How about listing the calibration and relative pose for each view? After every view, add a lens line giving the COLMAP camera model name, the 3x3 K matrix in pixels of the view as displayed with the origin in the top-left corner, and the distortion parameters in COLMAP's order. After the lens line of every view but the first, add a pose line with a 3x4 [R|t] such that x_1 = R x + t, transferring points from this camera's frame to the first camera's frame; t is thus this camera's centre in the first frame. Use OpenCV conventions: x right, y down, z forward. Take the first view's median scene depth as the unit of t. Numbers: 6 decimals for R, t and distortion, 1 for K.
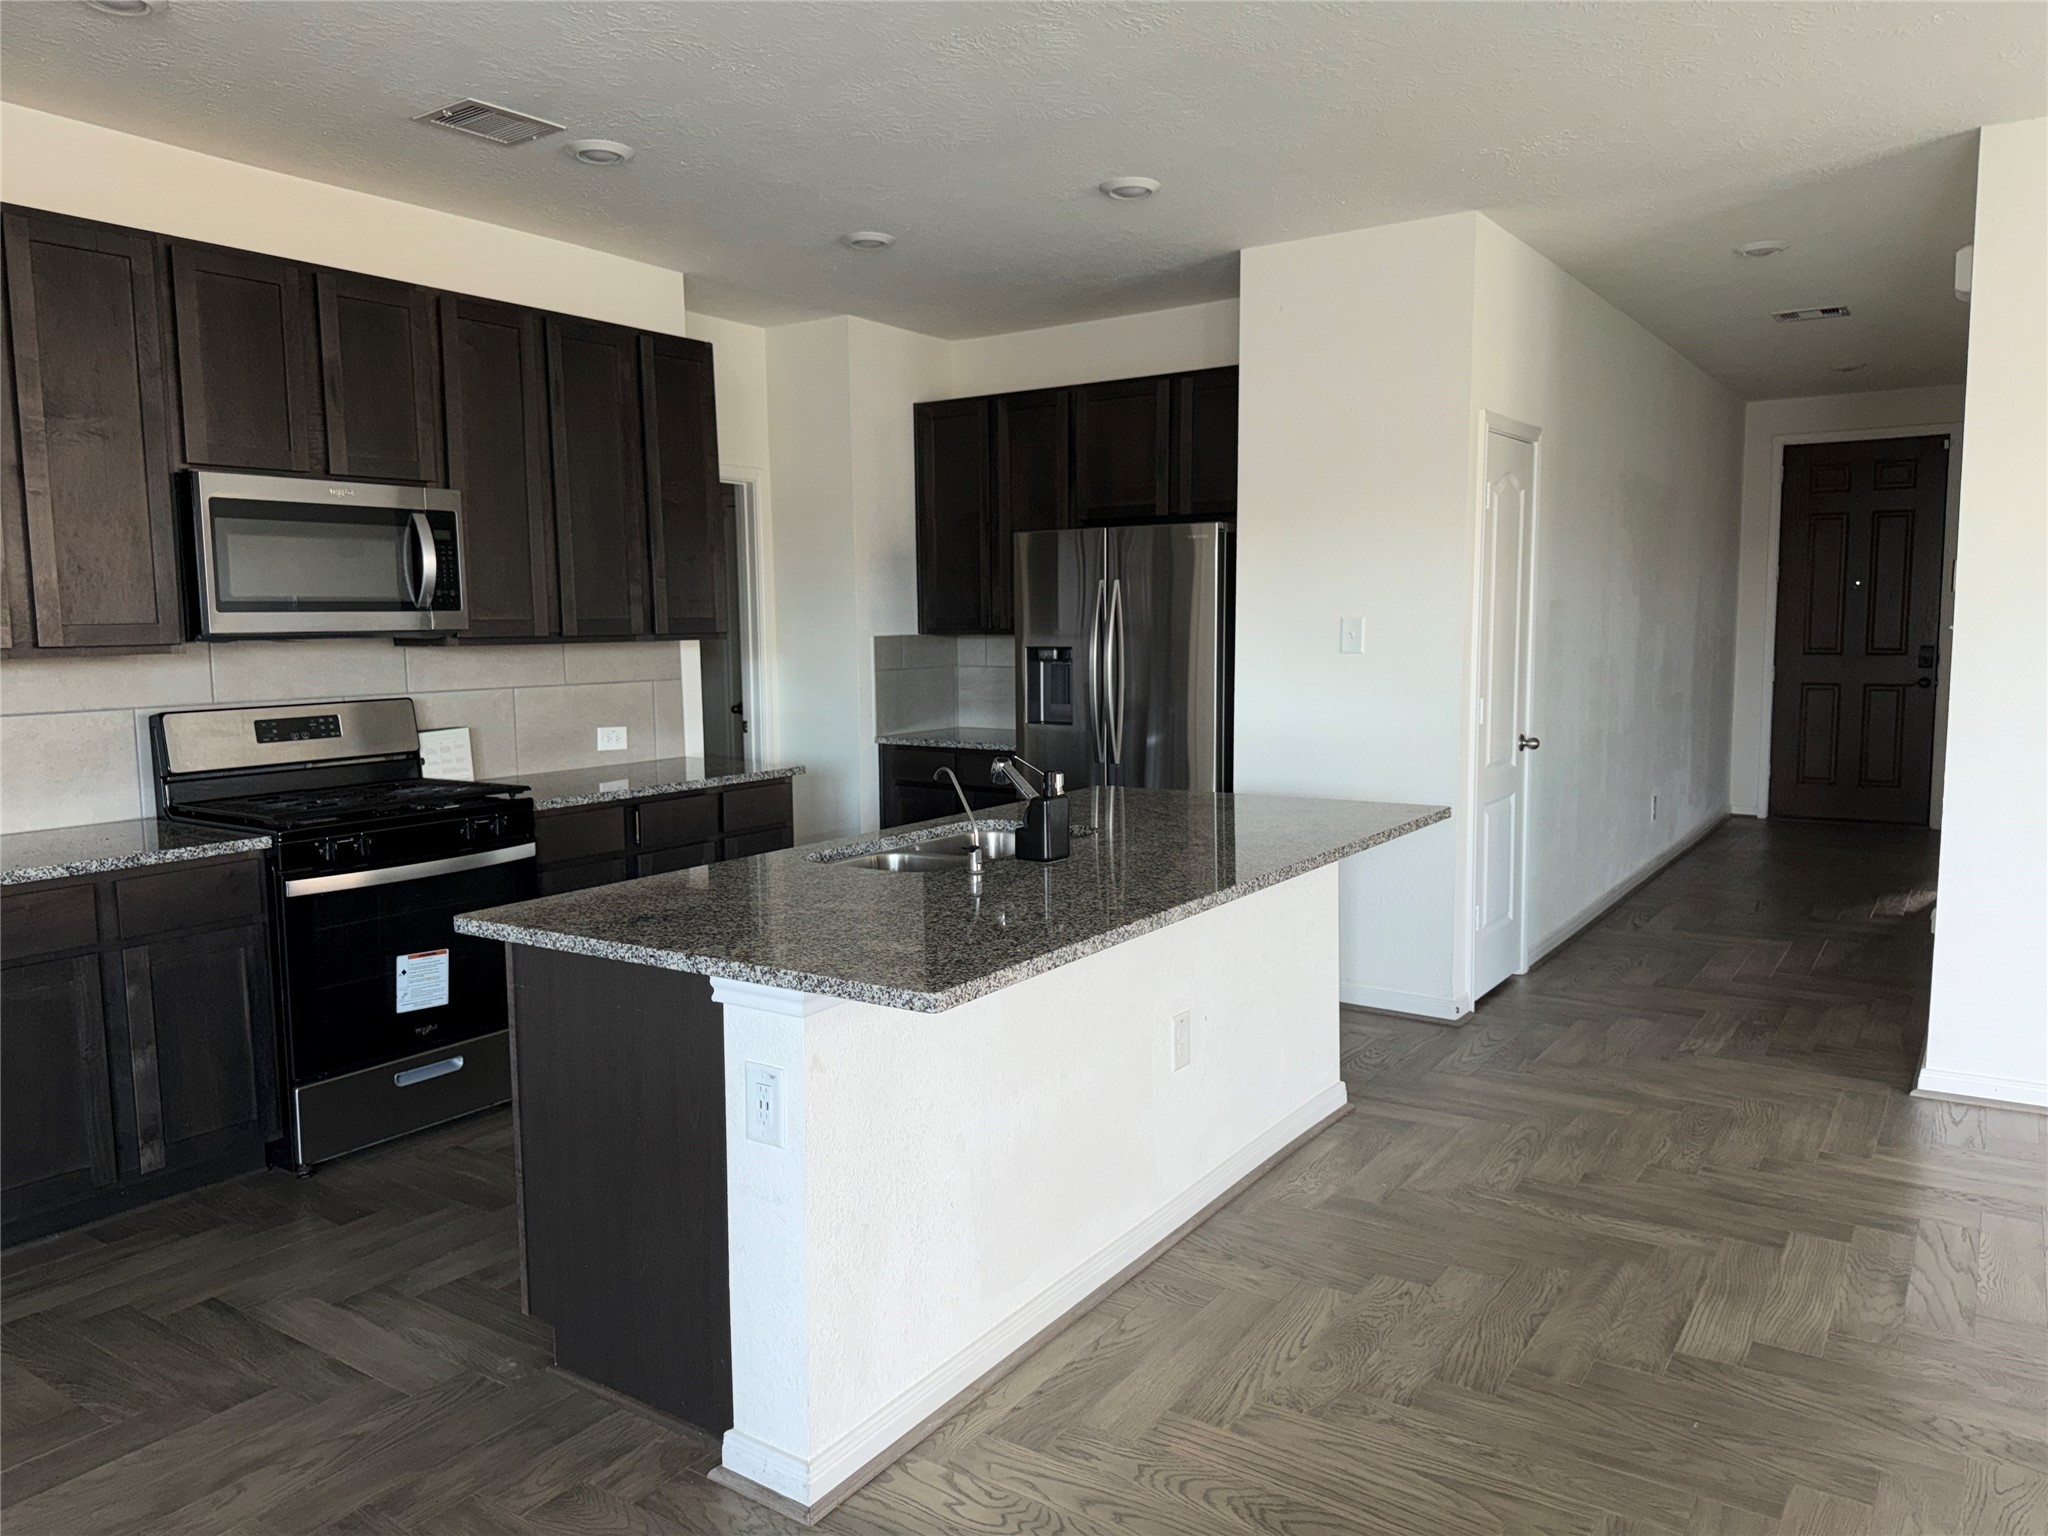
lens RADIAL K [[1438.6, 0, 1024.0], [0, 1438.6, 768.0], [0, 0, 1]] dist [0.084174, -0.133990]
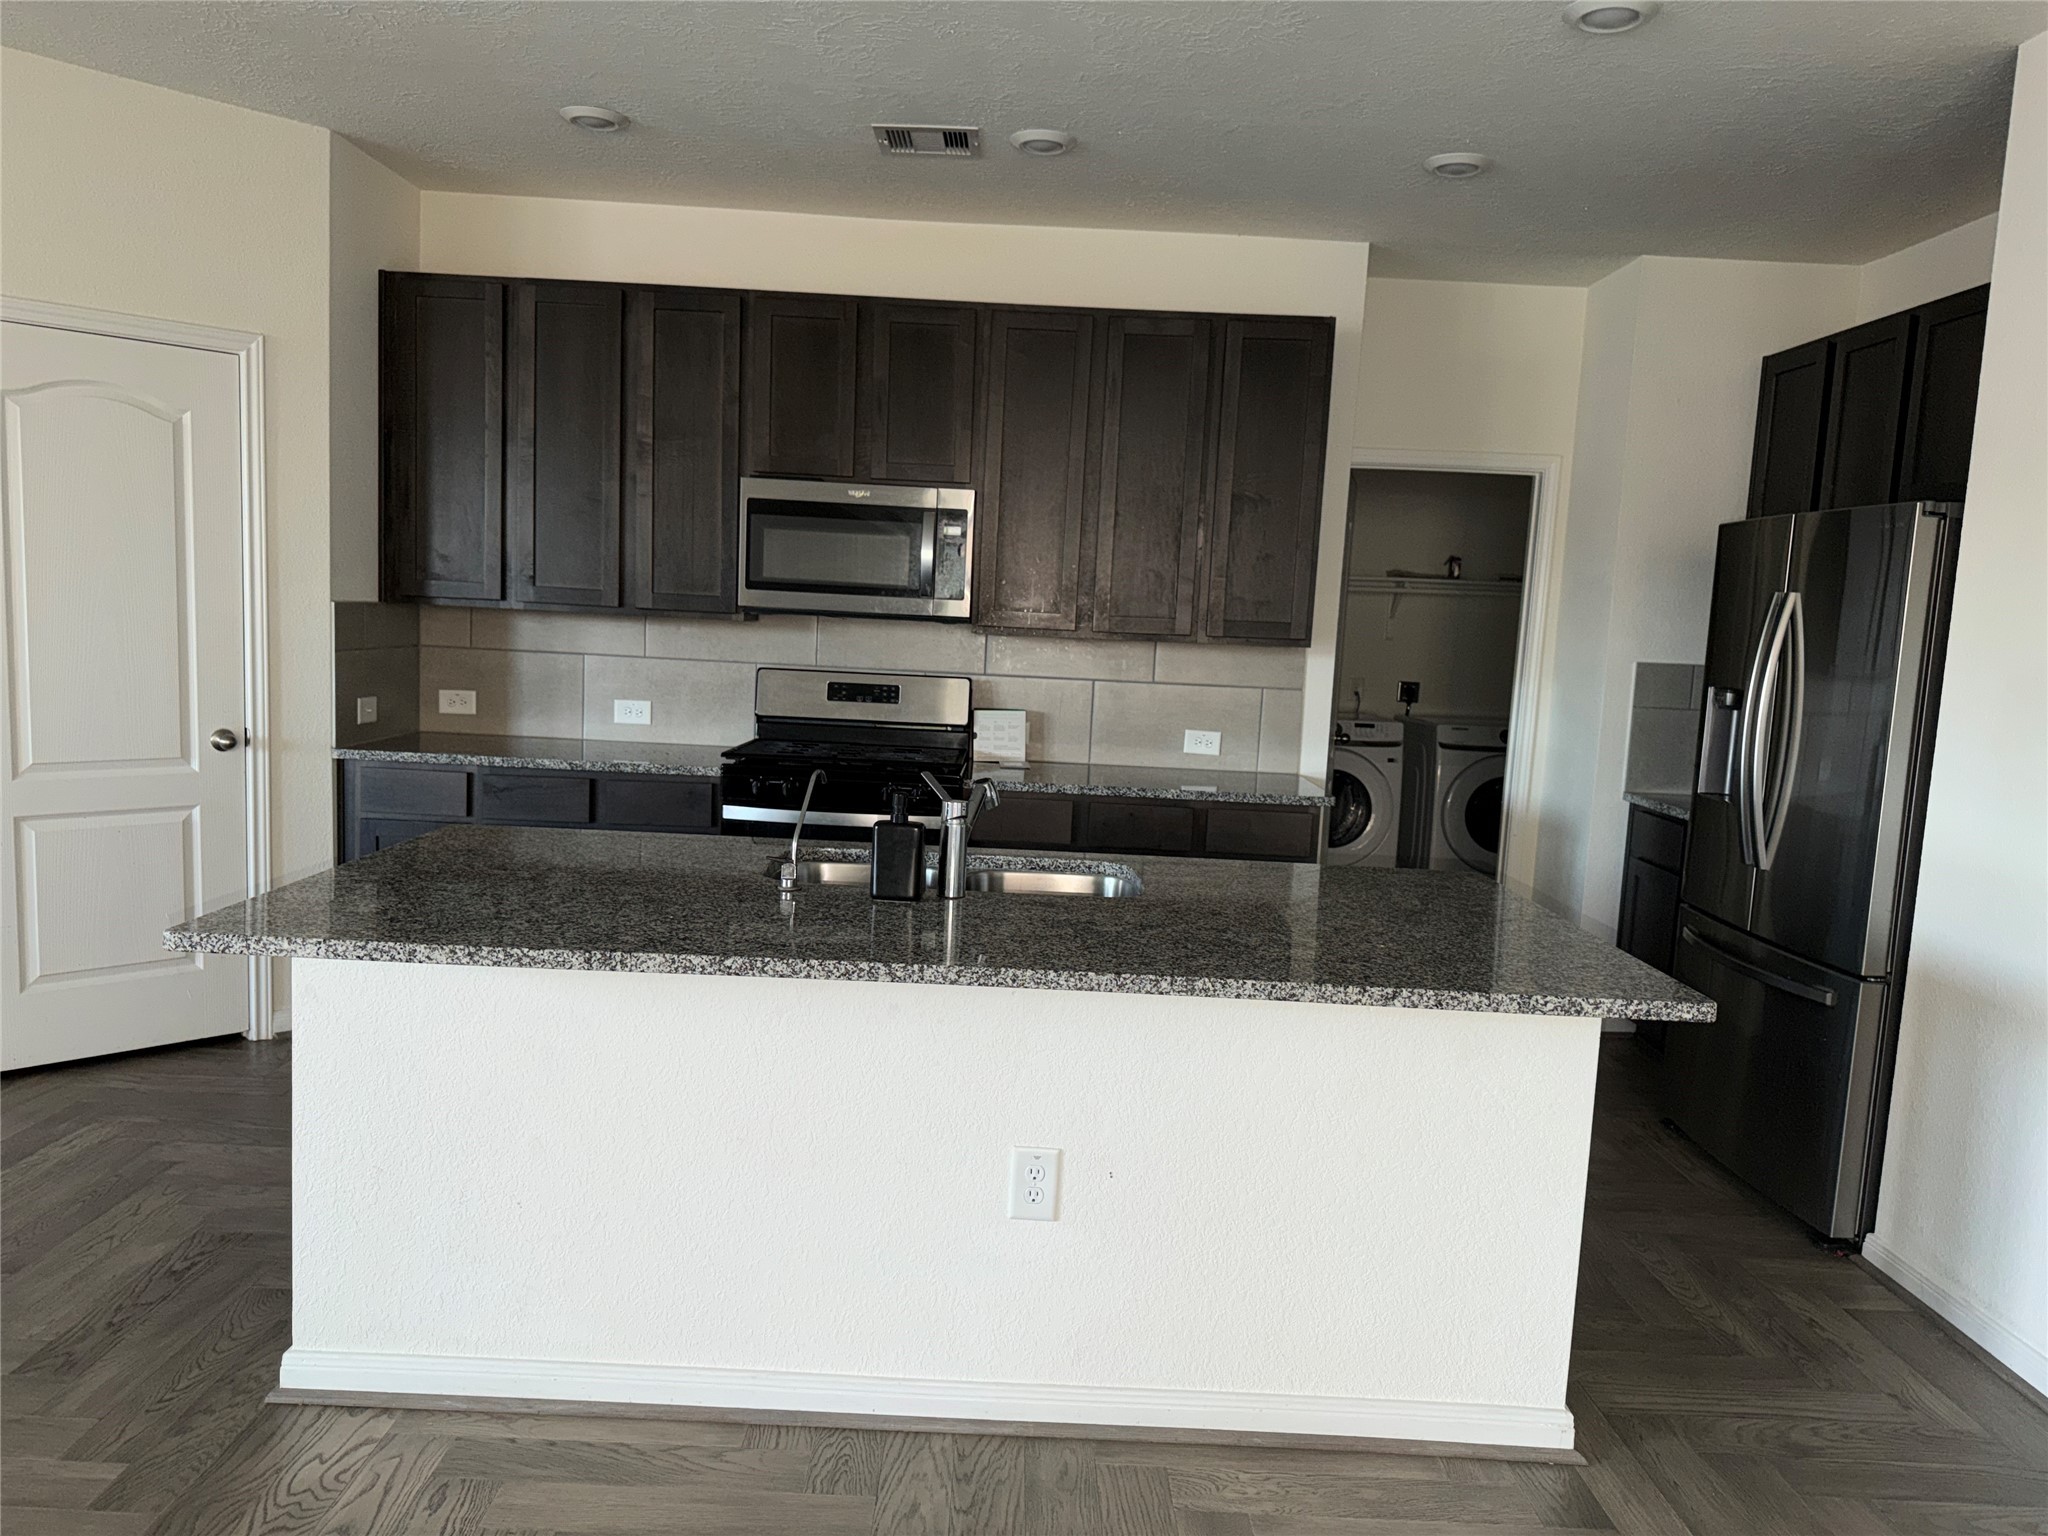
lens RADIAL K [[1427.1, 0, 1020.5], [0, 1427.1, 775.2], [0, 0, 1]] dist [0.134566, -0.206433]
pose [[0.557038, 0.132535, -0.819843, 0.558462], [-0.140880, 0.987956, 0.063992, -0.054265], [0.818451, 0.079853, 0.569001, 0.443391]]
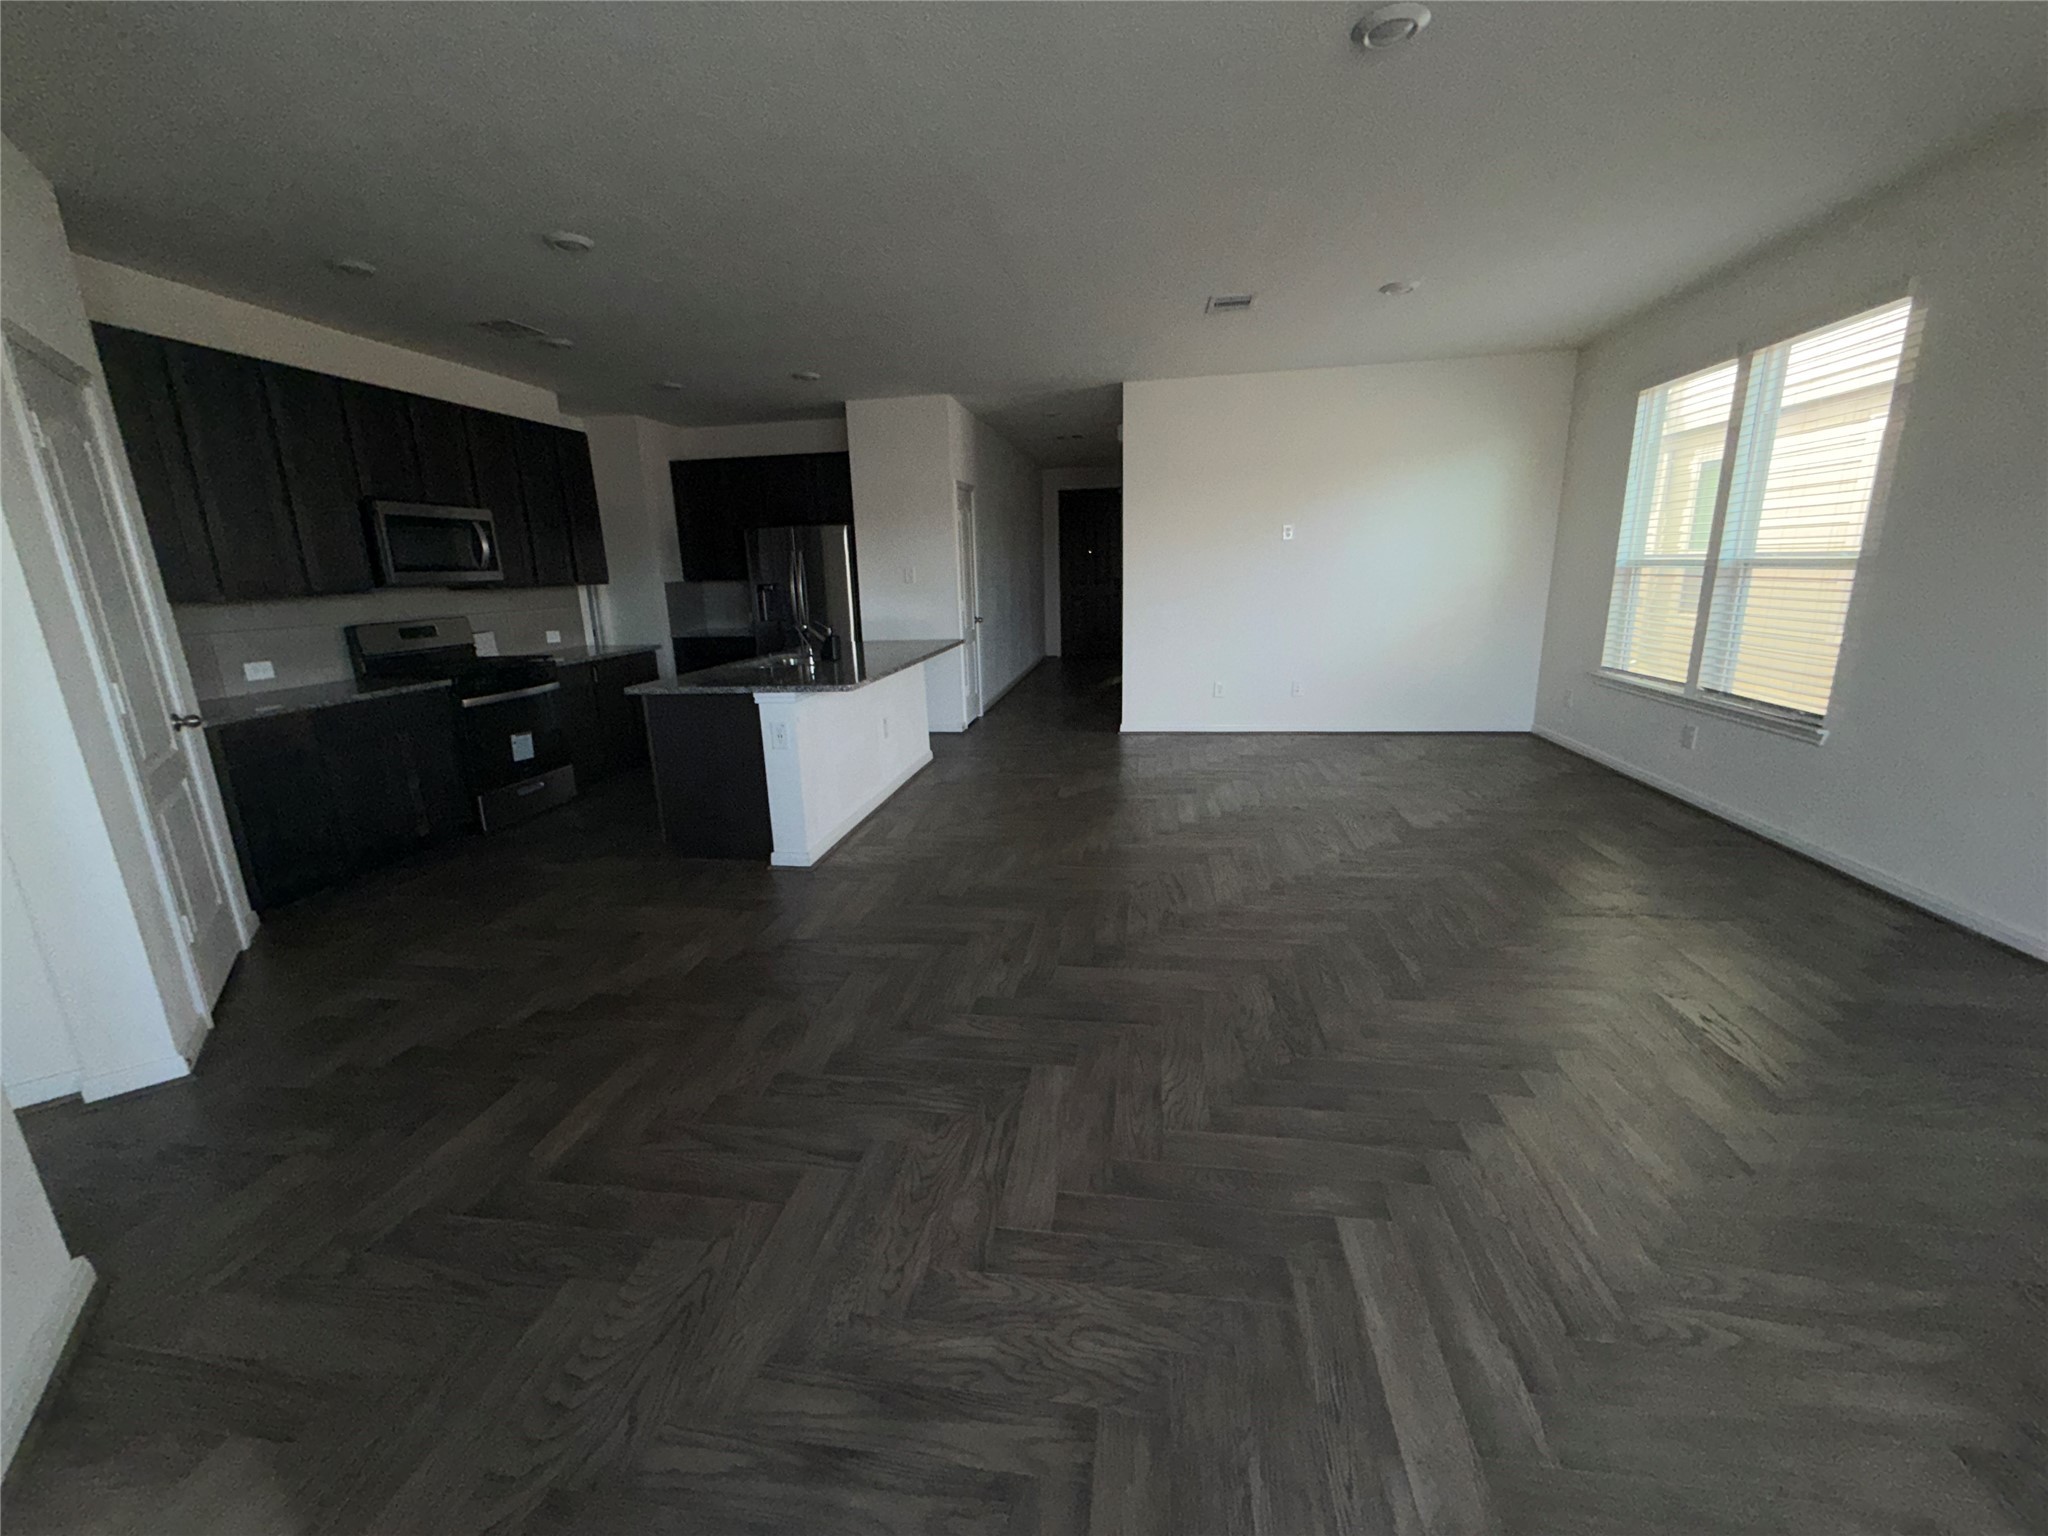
lens RADIAL K [[821.2, 0, 1018.8], [0, 821.2, 764.8], [0, 0, 1]] dist [0.003418, 0.000032]
pose [[0.906285, -0.116398, 0.406323, -0.233611], [0.066102, 0.988536, 0.135746, 0.054120], [-0.417465, -0.096166, 0.903590, -0.386887]]
